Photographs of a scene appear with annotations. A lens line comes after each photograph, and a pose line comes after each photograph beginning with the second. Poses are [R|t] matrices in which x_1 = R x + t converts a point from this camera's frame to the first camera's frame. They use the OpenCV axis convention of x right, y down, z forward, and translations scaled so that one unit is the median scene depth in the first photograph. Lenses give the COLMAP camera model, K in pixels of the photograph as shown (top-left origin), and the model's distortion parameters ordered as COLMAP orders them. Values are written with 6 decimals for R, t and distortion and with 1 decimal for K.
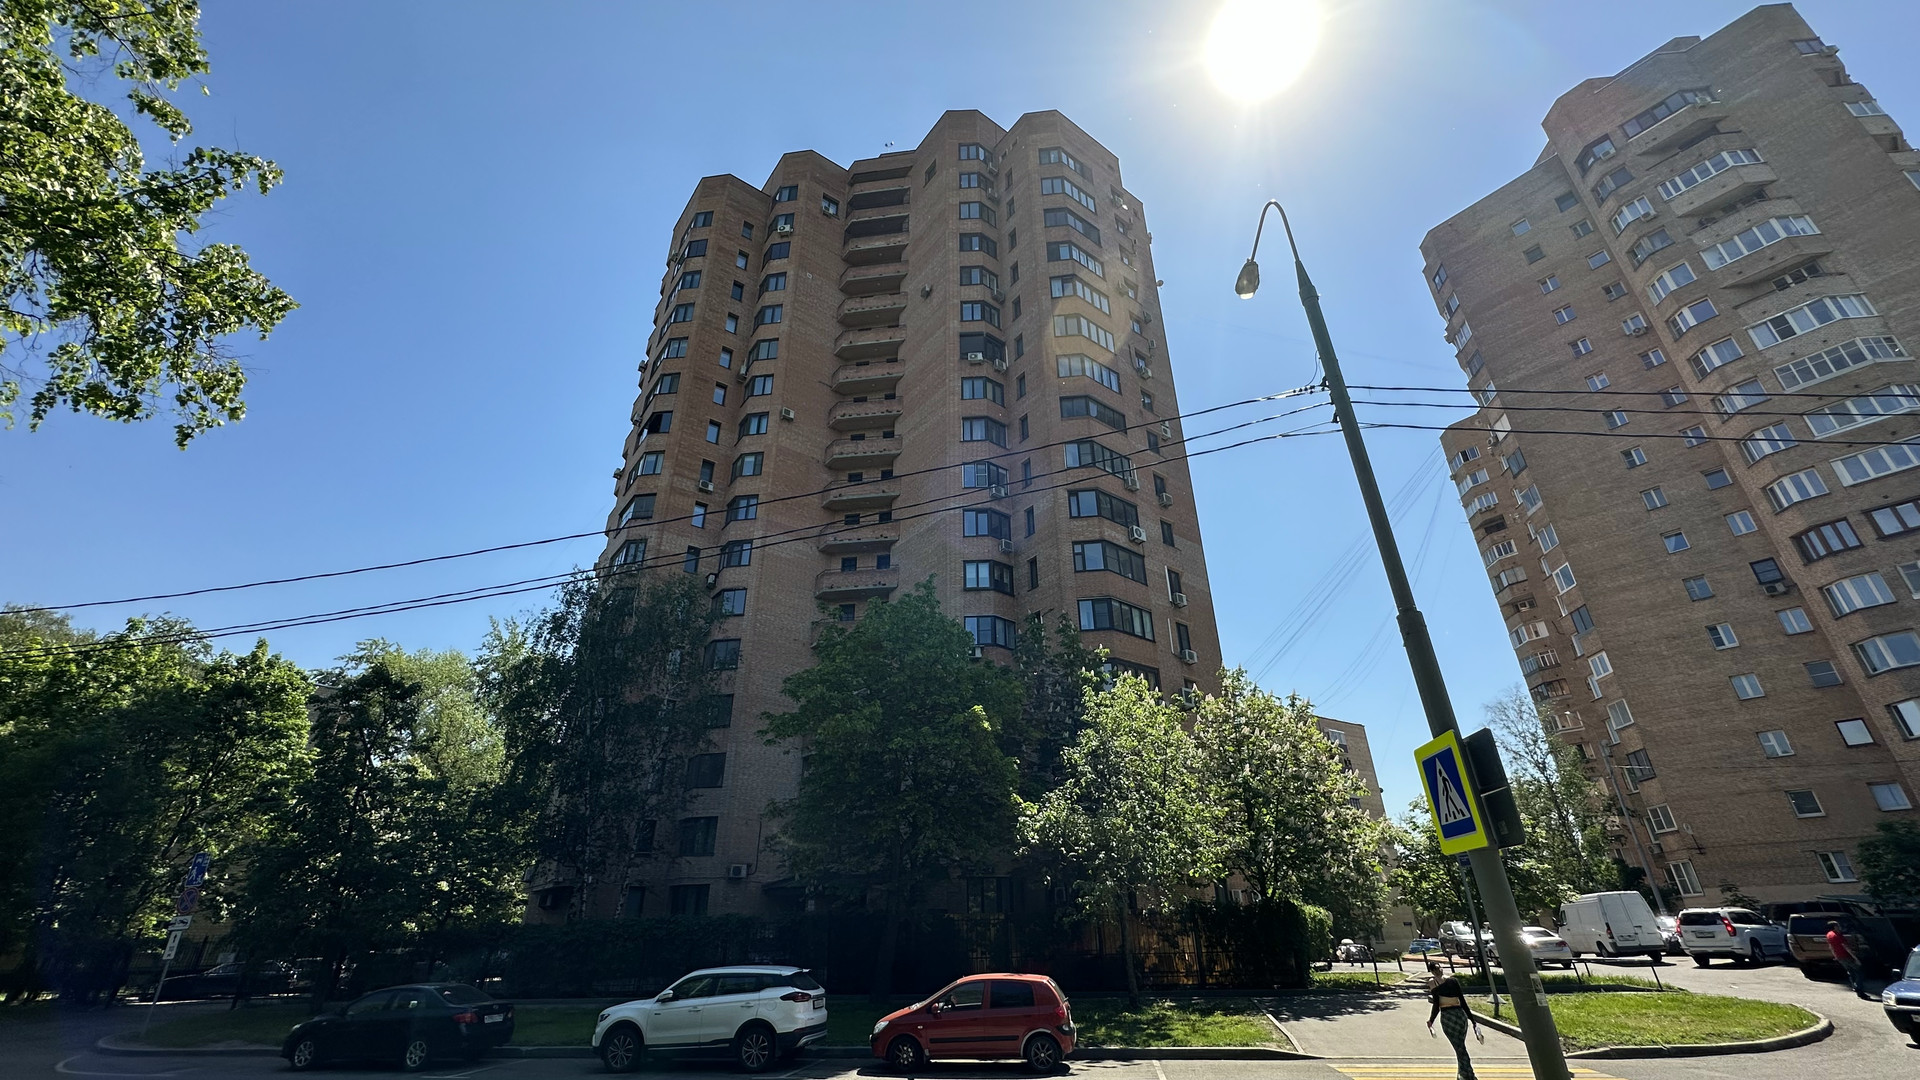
lens RADIAL K [[769.8, 0, 963.9], [0, 769.8, 539.6], [0, 0, 1]] dist [0.001374, -0.000039]
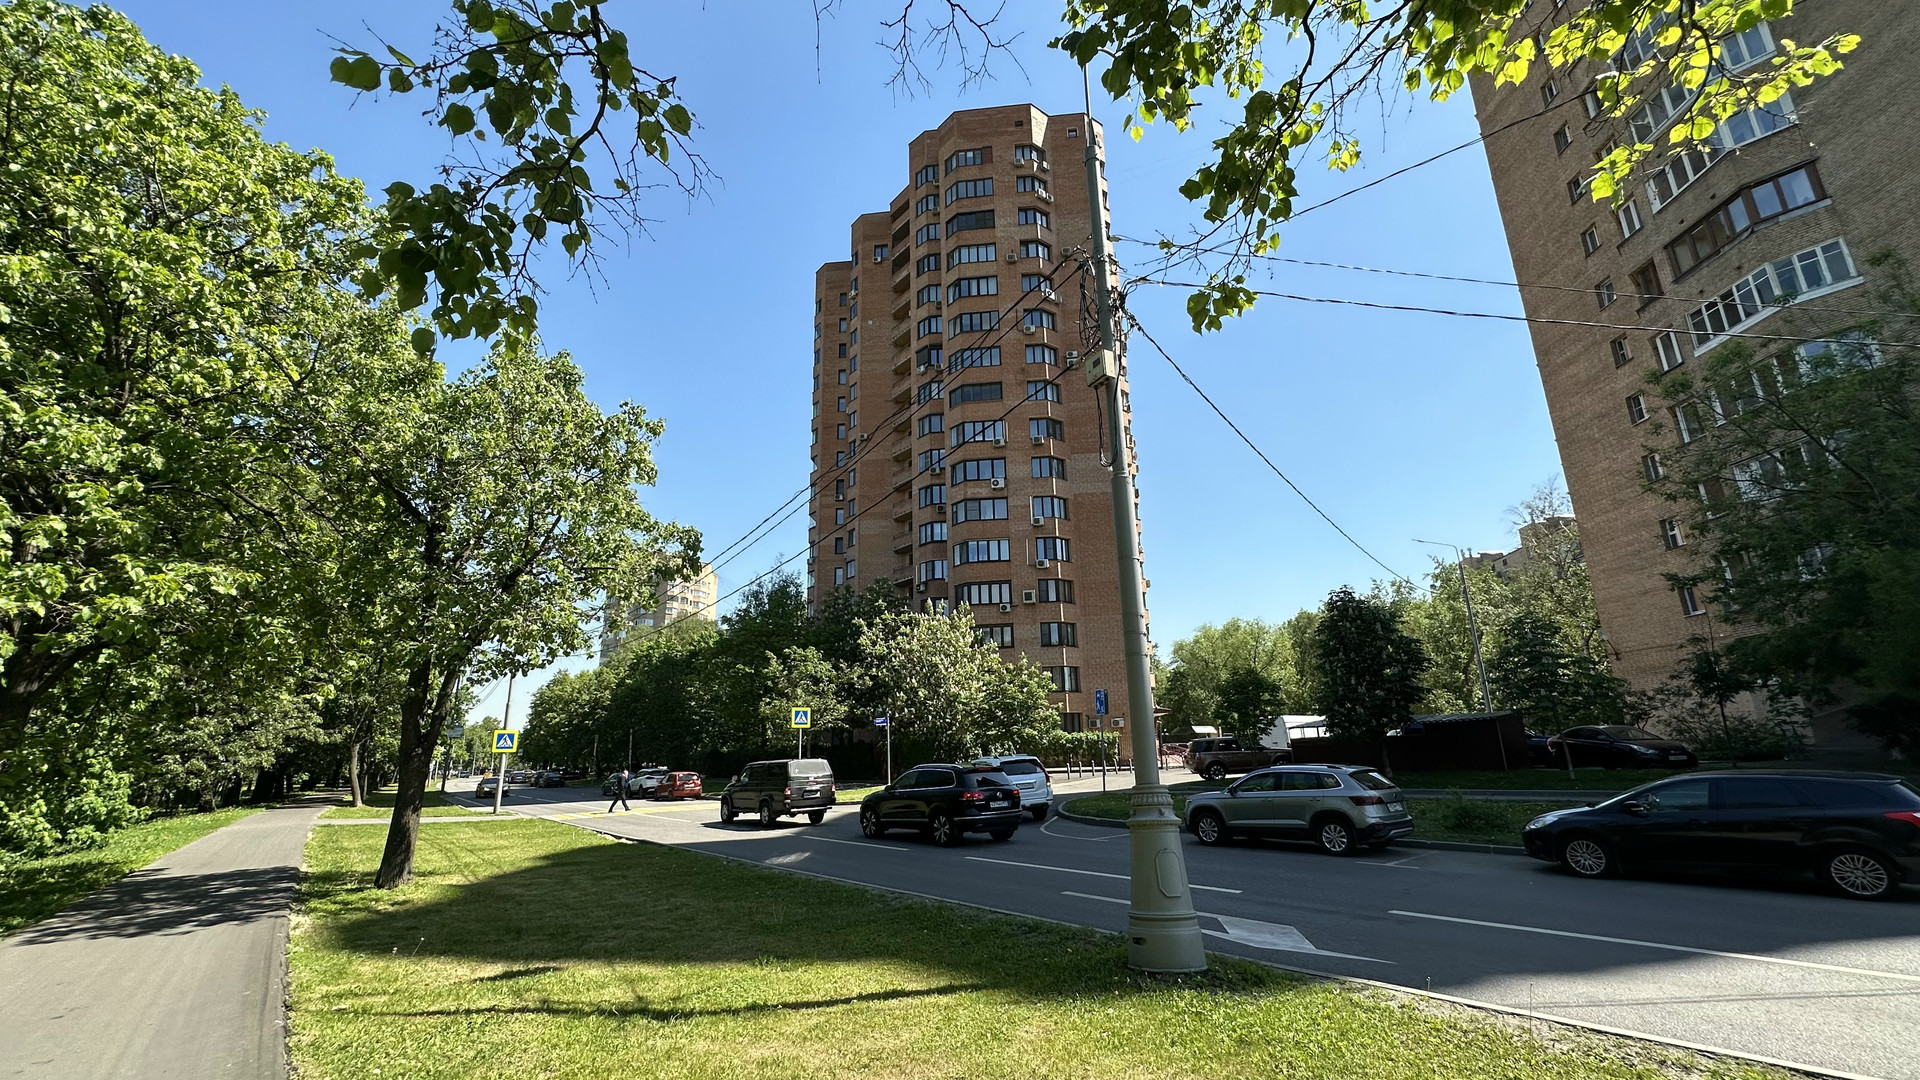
lens RADIAL K [[769.8, 0, 963.9], [0, 769.8, 539.6], [0, 0, 1]] dist [0.001374, -0.000039]
pose [[0.731757, -0.188702, -0.654923, 0.974180], [0.327172, 0.940212, 0.094653, -0.057364], [0.597905, -0.283535, 0.749745, -0.090353]]
